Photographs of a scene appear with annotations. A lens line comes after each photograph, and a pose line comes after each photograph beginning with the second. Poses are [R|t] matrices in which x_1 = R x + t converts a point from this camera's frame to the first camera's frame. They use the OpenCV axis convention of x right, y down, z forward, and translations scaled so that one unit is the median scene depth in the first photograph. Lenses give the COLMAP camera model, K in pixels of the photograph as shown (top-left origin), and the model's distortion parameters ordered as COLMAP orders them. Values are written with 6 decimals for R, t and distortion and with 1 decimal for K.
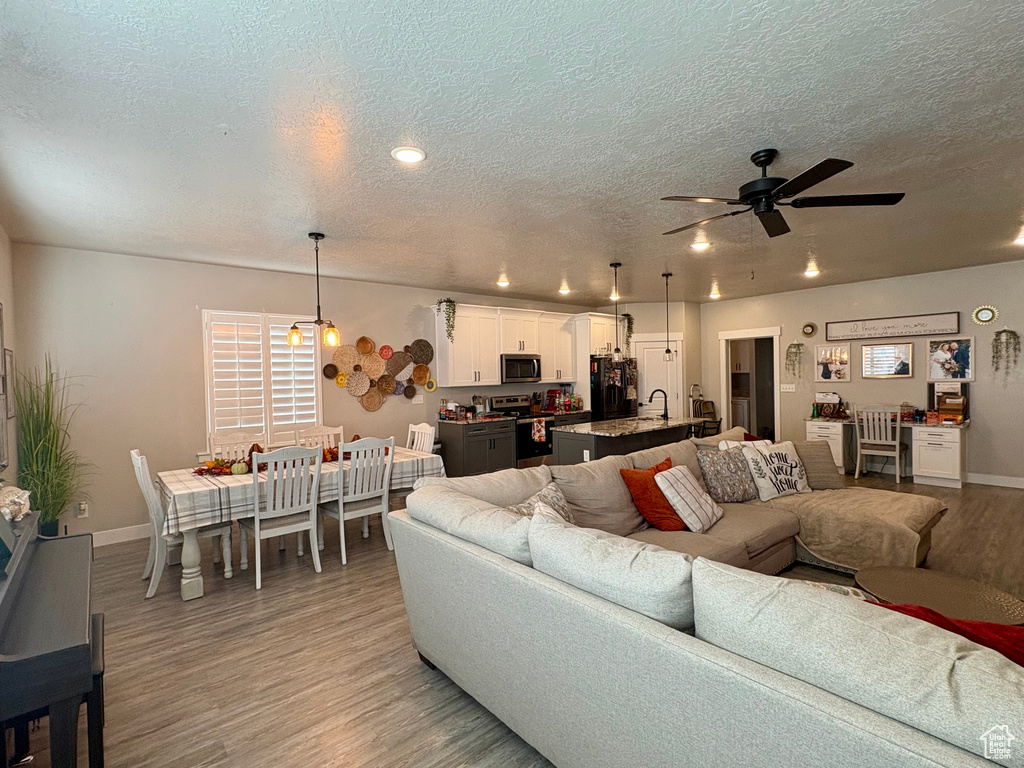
lens RADIAL K [[490.8, 0, 516.2], [0, 490.8, 384.7], [0, 0, 1]] dist [-0.000268, 0.000597]
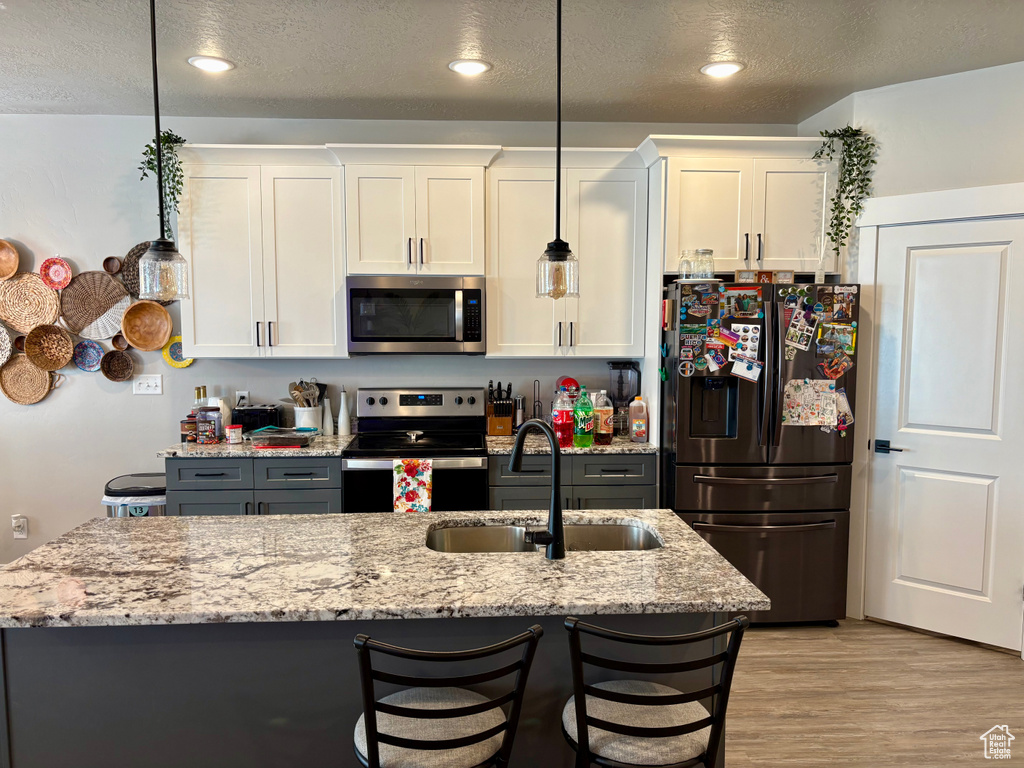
lens RADIAL K [[794.9, 0, 513.2], [0, 794.9, 390.9], [0, 0, 1]] dist [0.040751, -0.011230]
pose [[0.784265, 0.077497, -0.615567, 0.440752], [-0.029795, 0.995728, 0.087398, -0.031260], [0.619711, -0.050202, 0.783223, 0.594479]]
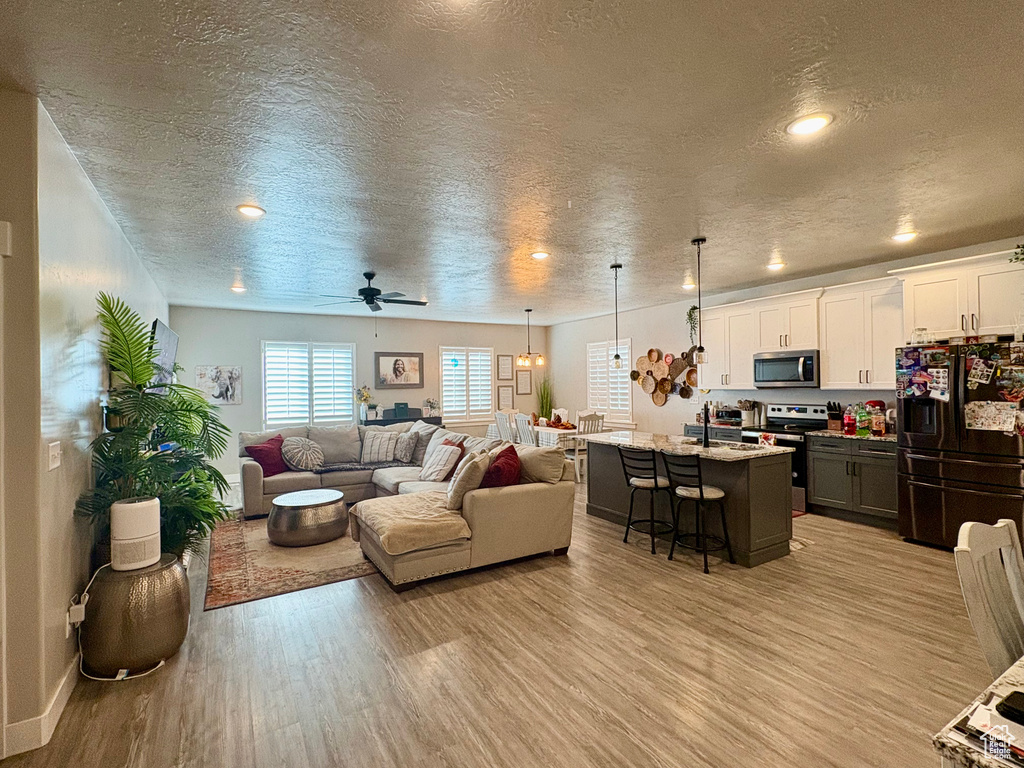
lens RADIAL K [[490.8, 0, 511.9], [0, 490.8, 386.7], [0, 0, 1]] dist [-0.000268, 0.000597]
pose [[-0.177281, 0.031390, -0.983659, 0.883110], [0.003505, 0.999505, 0.031264, -0.032353], [0.984154, 0.002095, -0.177304, 0.723841]]
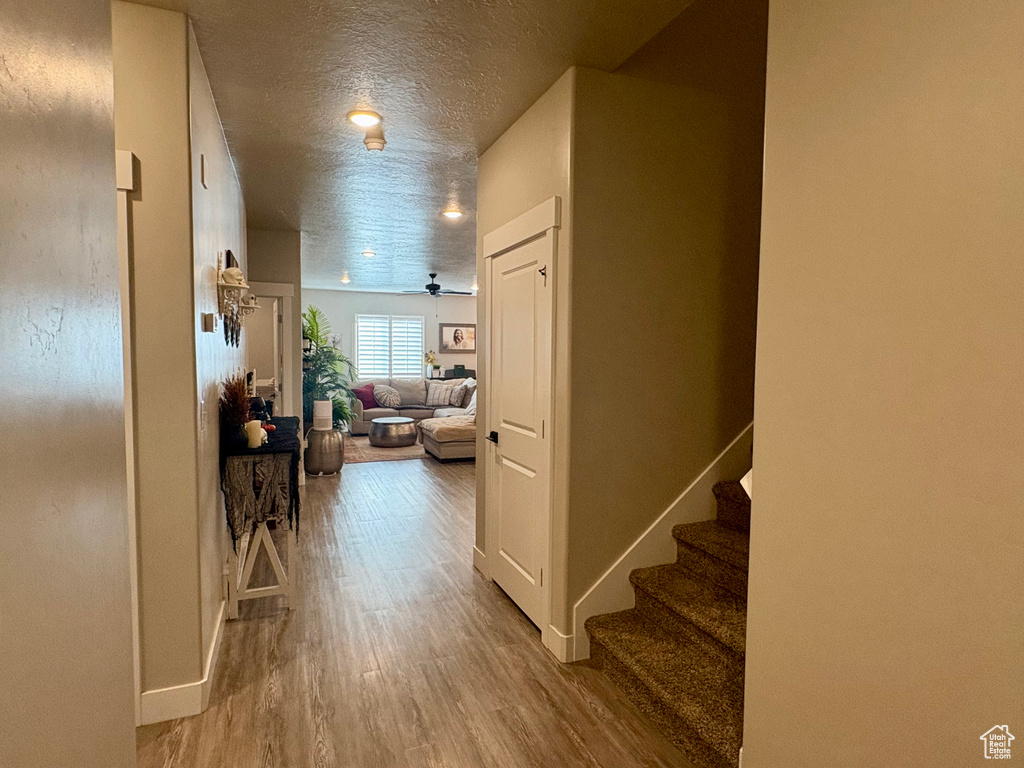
lens RADIAL K [[564.7, 0, 514.7], [0, 564.7, 382.3], [0, 0, 1]] dist [0.000098, -0.000002]
pose [[-0.326962, 0.071768, -0.942309, 1.173095], [-0.015063, 0.996590, 0.081129, -0.040521], [0.944918, 0.040720, -0.324766, 0.884084]]
